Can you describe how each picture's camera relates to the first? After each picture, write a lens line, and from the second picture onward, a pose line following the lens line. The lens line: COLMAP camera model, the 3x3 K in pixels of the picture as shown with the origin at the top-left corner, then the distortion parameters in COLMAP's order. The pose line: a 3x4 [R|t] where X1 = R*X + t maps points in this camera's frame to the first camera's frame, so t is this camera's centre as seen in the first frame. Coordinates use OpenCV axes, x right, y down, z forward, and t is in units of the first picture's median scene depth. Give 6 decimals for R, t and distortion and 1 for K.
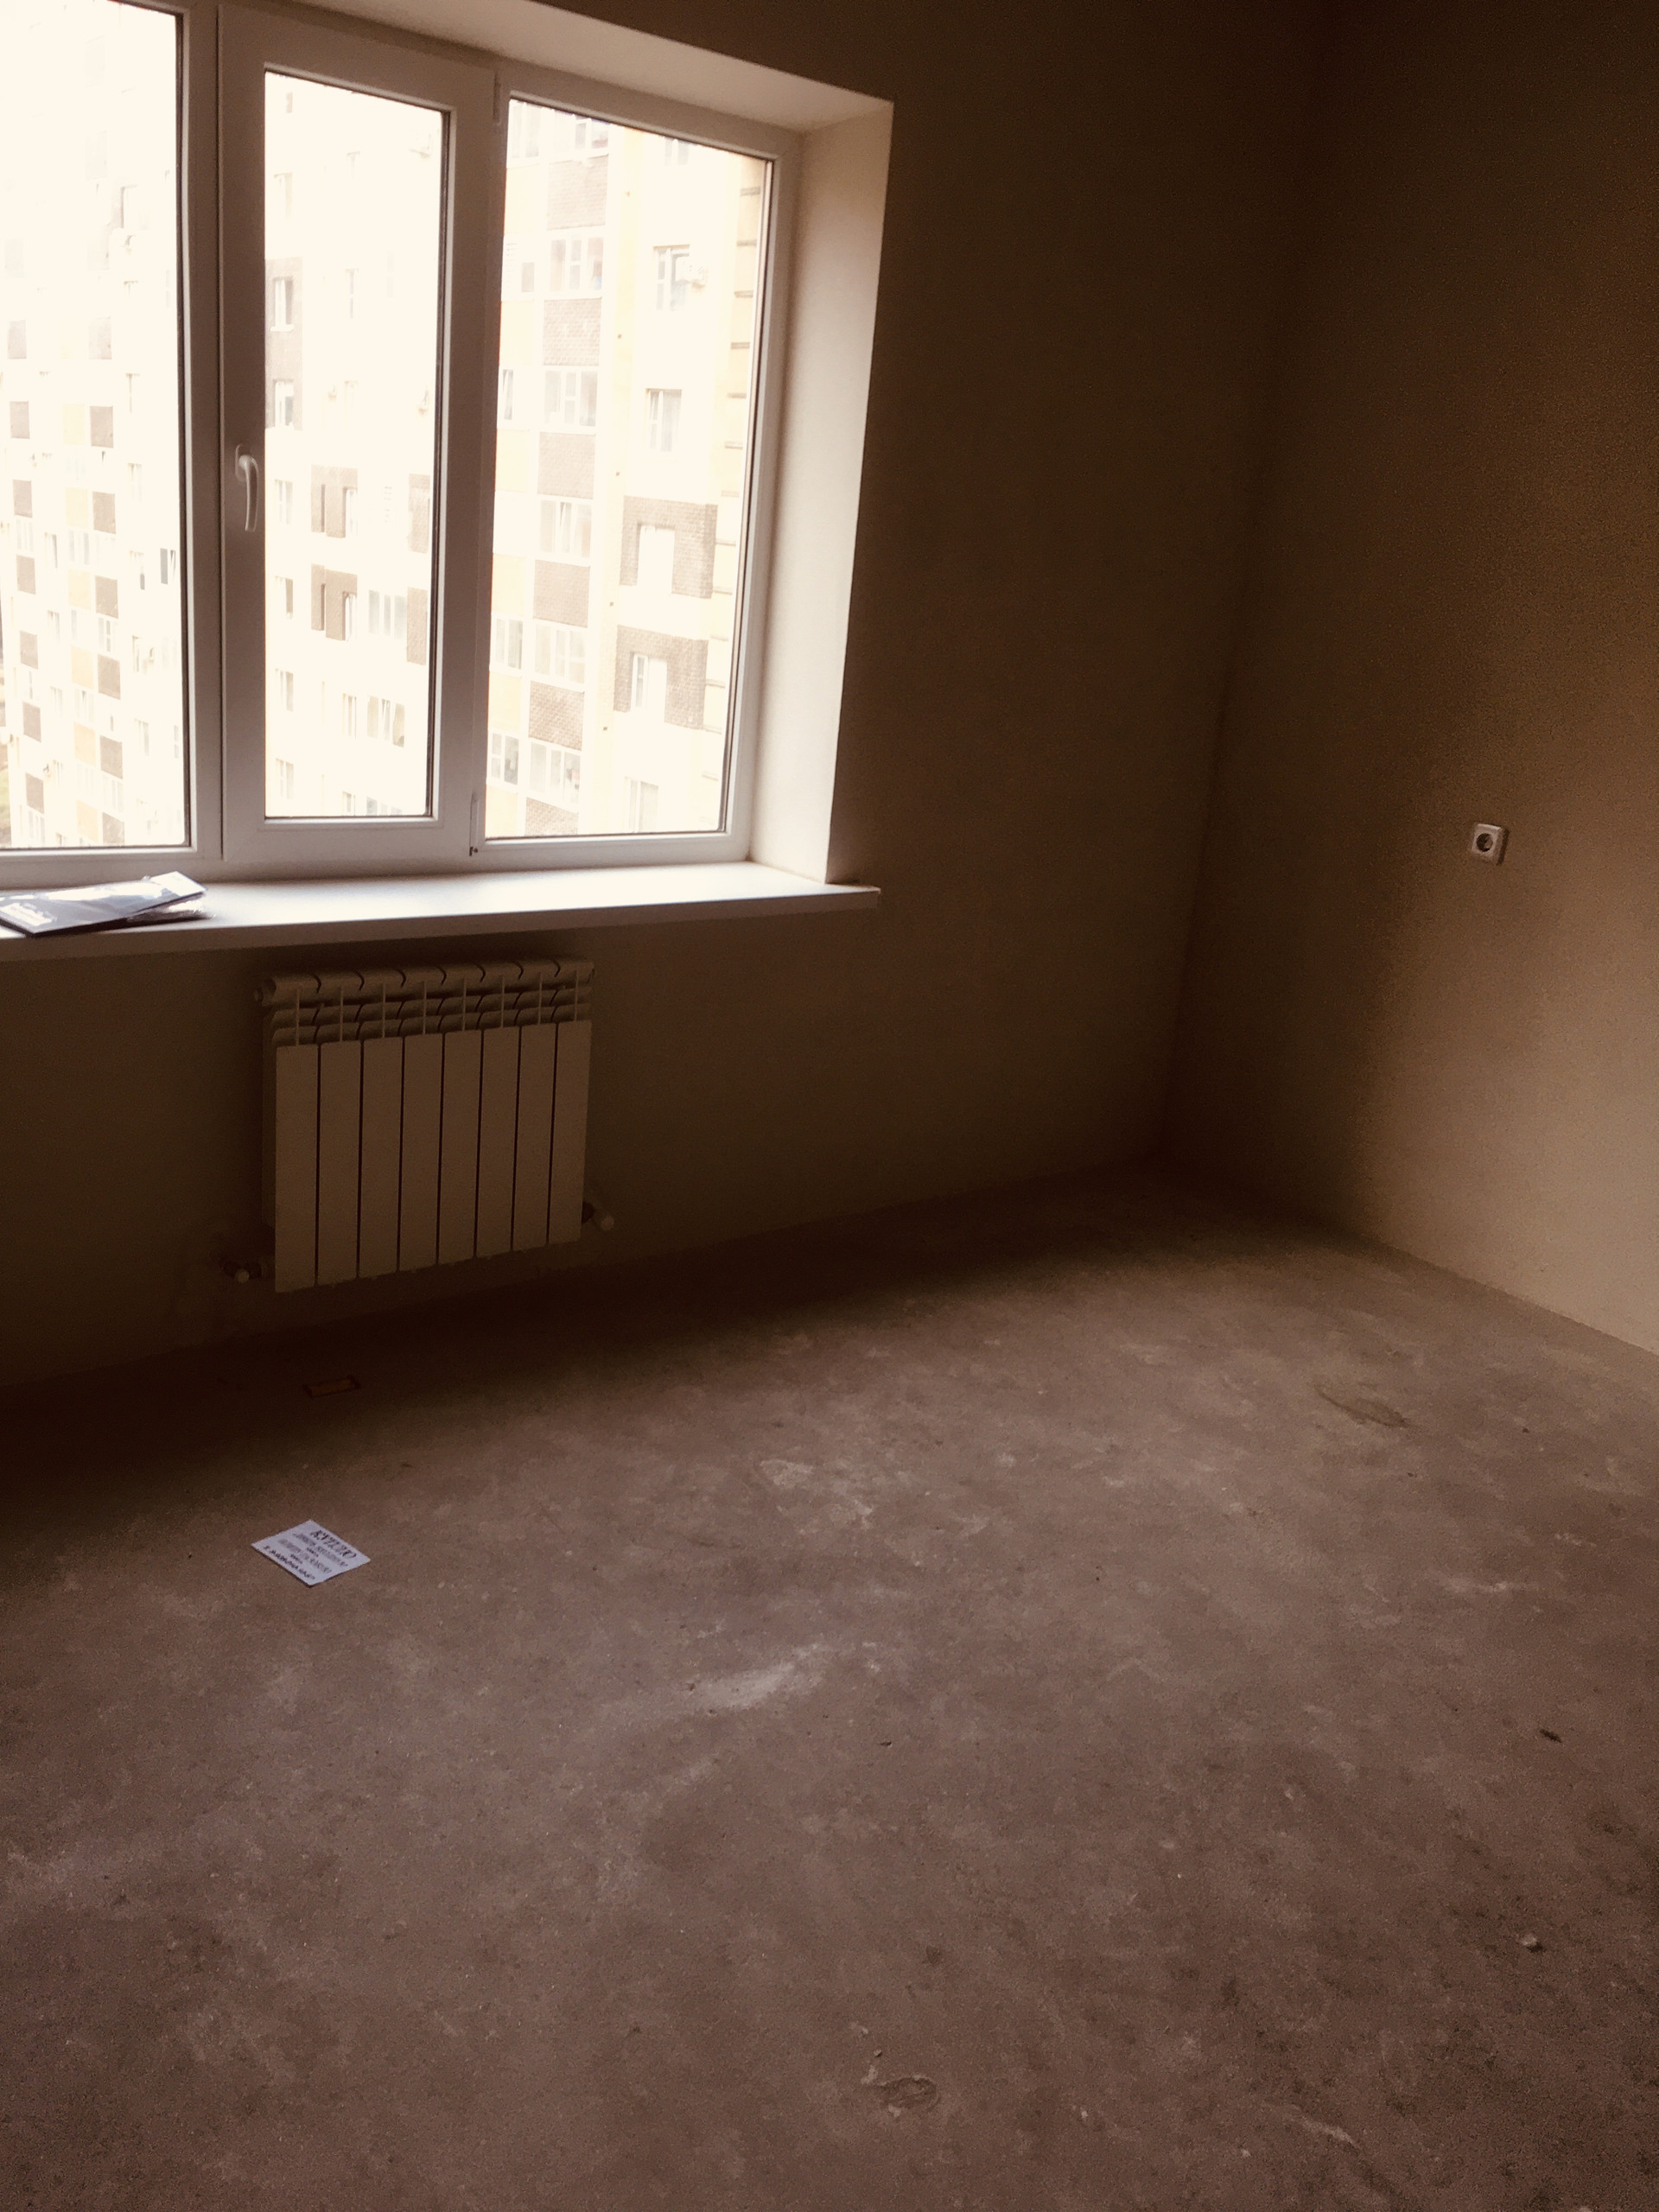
lens RADIAL K [[1869.9, 0, 829.5], [0, 1869.9, 1106.0], [0, 0, 1]] dist [0.047539, -0.052175]
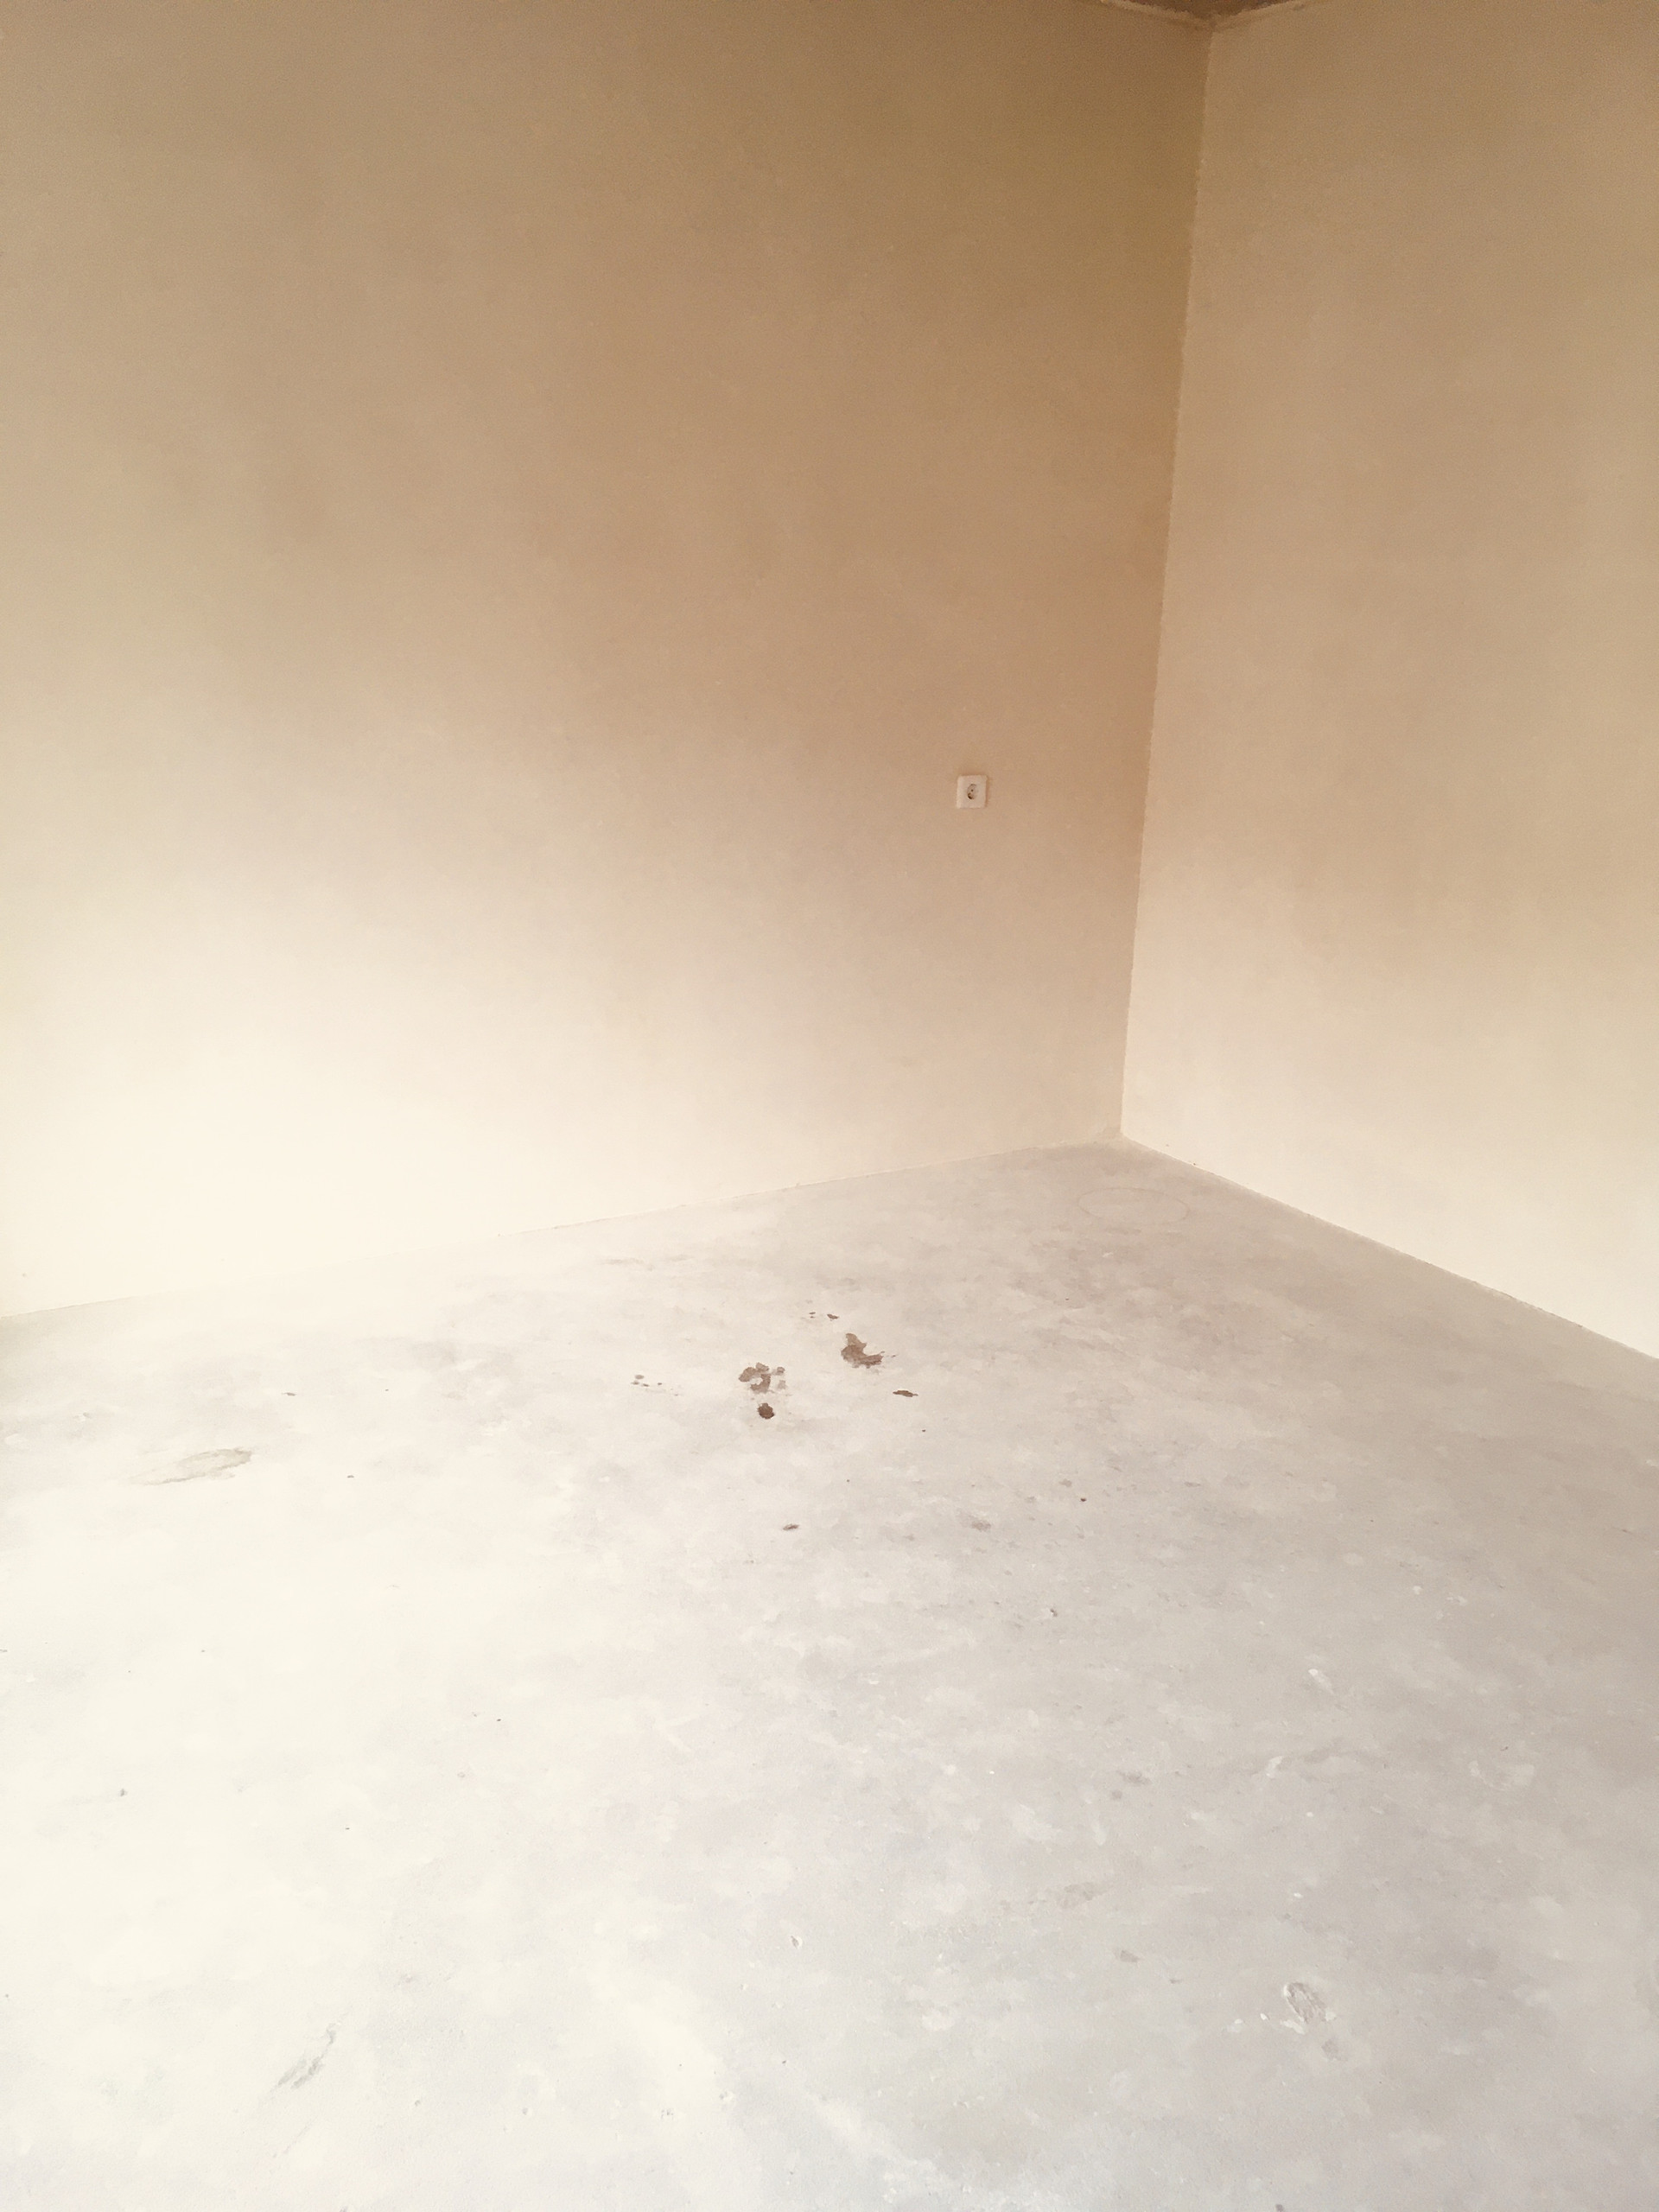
lens RADIAL K [[1858.8, 0, 829.5], [0, 1858.8, 1106.0], [0, 0, 1]] dist [0.090452, -0.133403]
pose [[0.119196, -0.358200, 0.926005, -0.481693], [0.270623, 0.909062, 0.316812, -0.215648], [-0.955278, 0.212835, 0.205294, 0.545692]]
